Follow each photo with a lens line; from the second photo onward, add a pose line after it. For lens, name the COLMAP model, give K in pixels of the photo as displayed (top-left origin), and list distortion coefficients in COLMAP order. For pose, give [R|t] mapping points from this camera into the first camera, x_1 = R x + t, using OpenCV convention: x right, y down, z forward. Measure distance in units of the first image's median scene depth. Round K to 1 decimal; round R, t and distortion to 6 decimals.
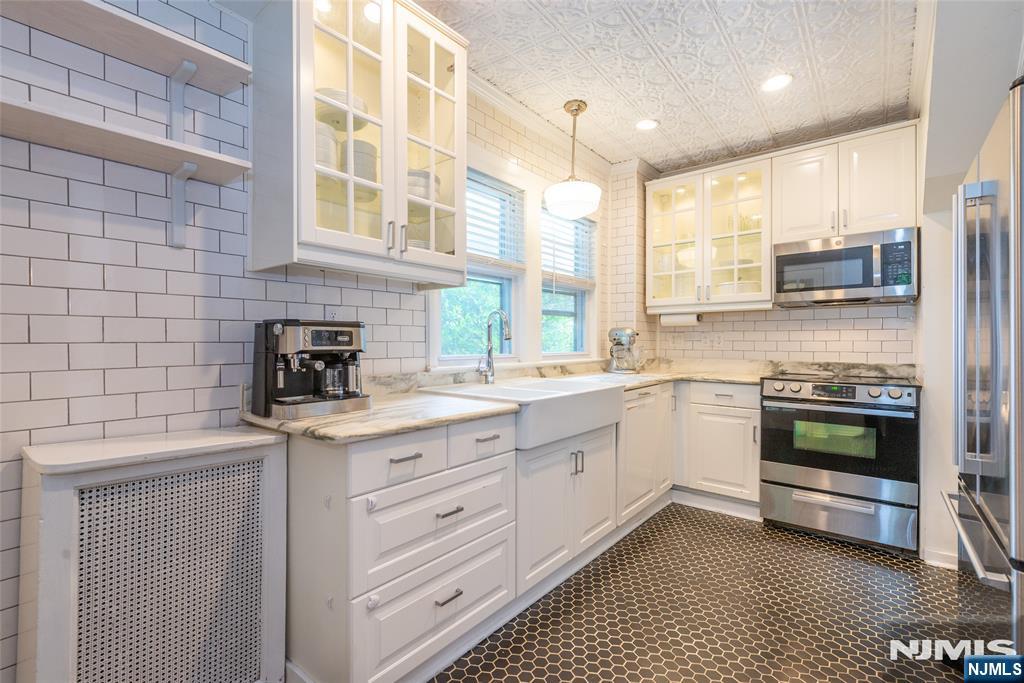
lens RADIAL K [[470.7, 0, 503.1], [0, 470.7, 342.8], [0, 0, 1]] dist [0.001378, -0.000461]
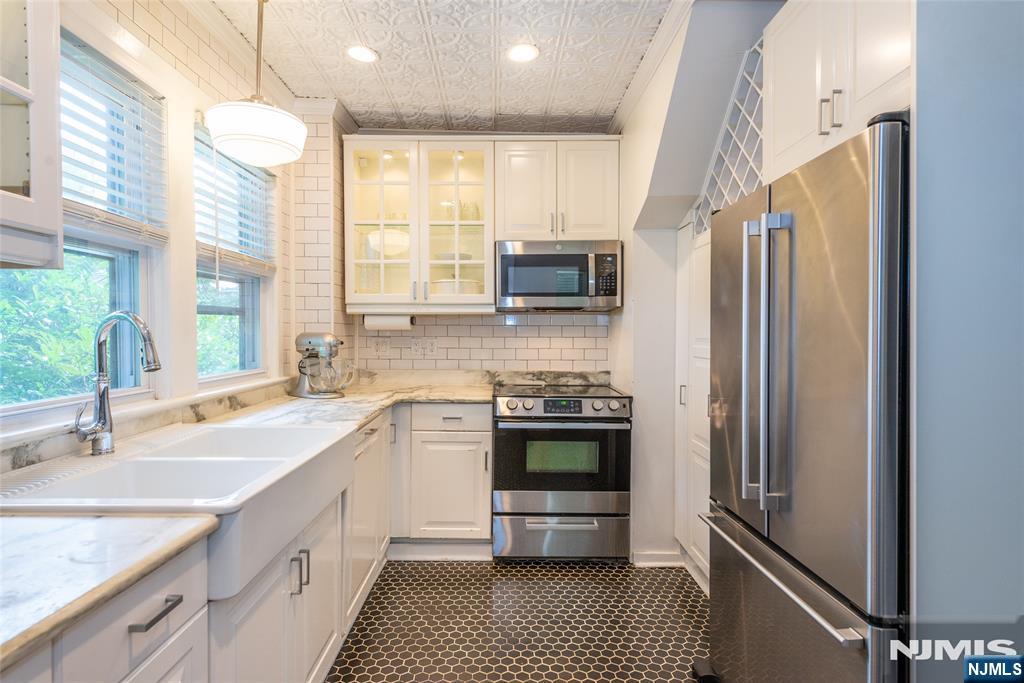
lens RADIAL K [[543.1, 0, 519.8], [0, 543.1, 342.1], [0, 0, 1]] dist [0.015963, -0.004518]
pose [[0.757181, -0.011293, 0.653107, -0.063282], [-0.001353, 0.999821, 0.018857, -0.041247], [-0.653204, -0.015162, 0.757031, 0.213999]]
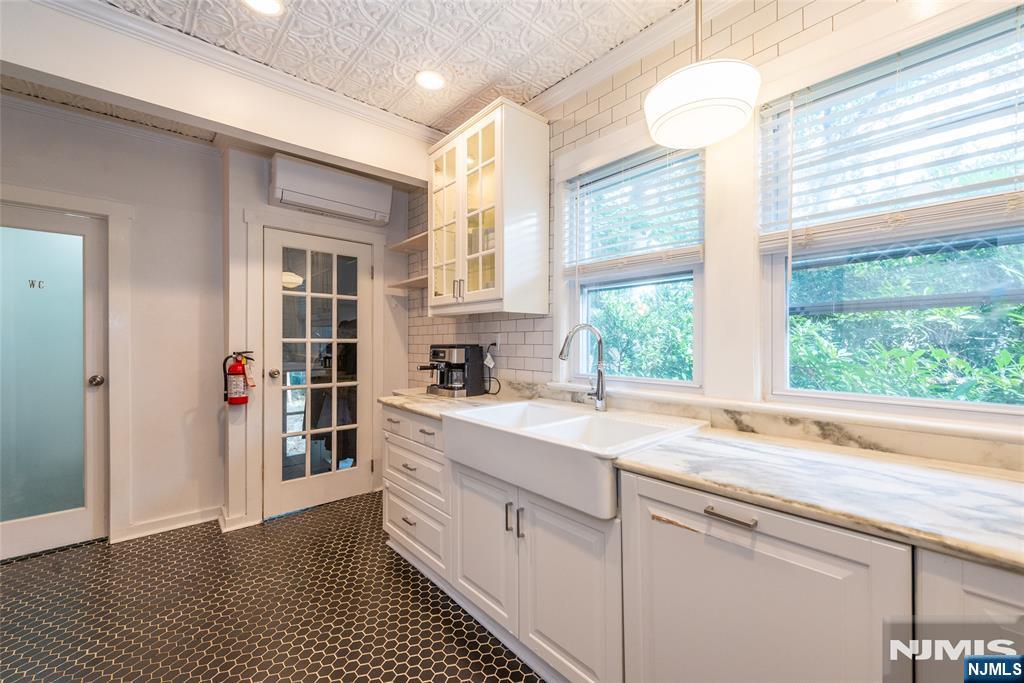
lens RADIAL K [[404.4, 0, 507.8], [0, 404.4, 341.2], [0, 0, 1]] dist [0.011039, -0.000835]
pose [[-0.167004, -0.001044, -0.985956, 0.623109], [-0.002537, 0.999997, -0.000629, -0.032869], [0.985953, 0.002396, -0.167006, 0.824937]]
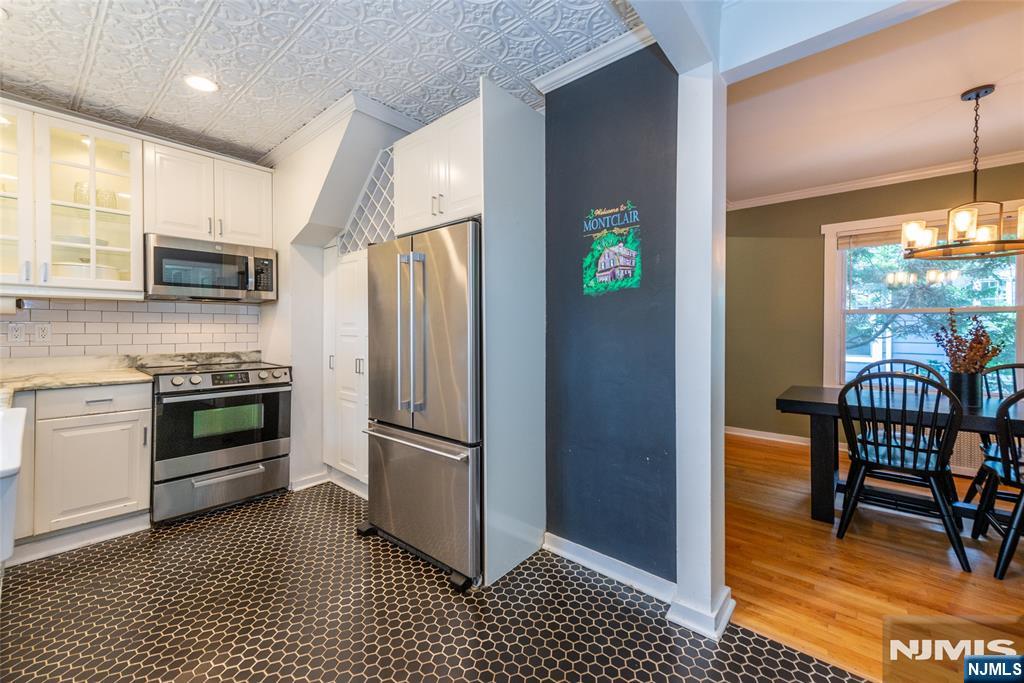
lens RADIAL K [[404.4, 0, 509.1], [0, 404.4, 328.2], [0, 0, 1]] dist [0.011039, -0.000835]
pose [[0.023486, -0.003181, 0.999719, -0.249609], [-0.003522, 0.999988, 0.003264, -0.023250], [-0.999718, -0.003598, 0.023474, 0.266755]]
